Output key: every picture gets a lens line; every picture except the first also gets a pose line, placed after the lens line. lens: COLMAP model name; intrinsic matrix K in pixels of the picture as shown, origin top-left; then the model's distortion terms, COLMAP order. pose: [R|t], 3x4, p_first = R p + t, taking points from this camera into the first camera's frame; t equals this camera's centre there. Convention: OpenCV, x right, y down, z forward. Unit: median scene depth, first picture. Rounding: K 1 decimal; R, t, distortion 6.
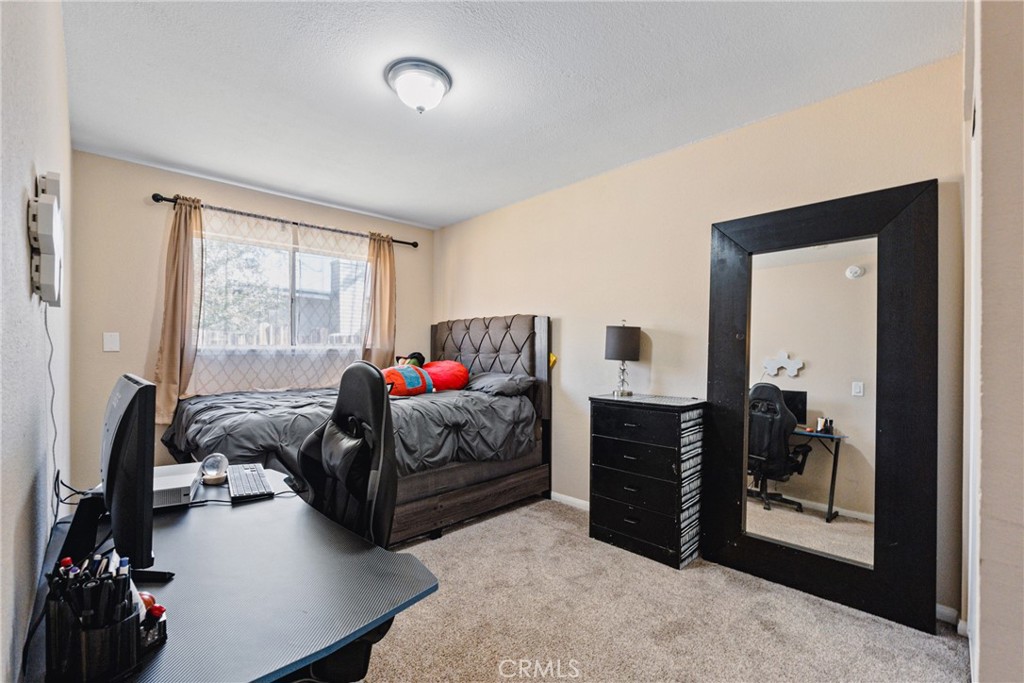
lens RADIAL K [[440.2, 0, 511.8], [0, 440.2, 344.6], [0, 0, 1]] dist [-0.005598, -0.000235]
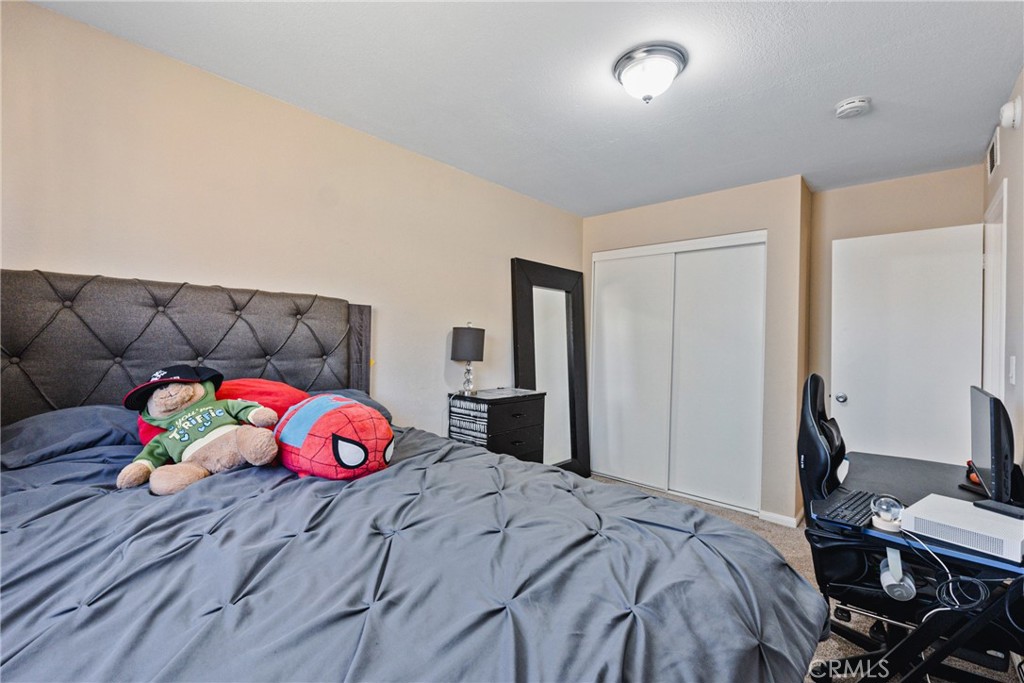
lens RADIAL K [[440.2, 0, 512.0], [0, 440.2, 342.8], [0, 0, 1]] dist [-0.005598, -0.000235]
pose [[-0.045834, 0.002233, 0.998947, -0.772696], [-0.020741, 0.999780, -0.003186, -0.005419], [-0.998734, -0.020865, -0.045777, 0.944973]]
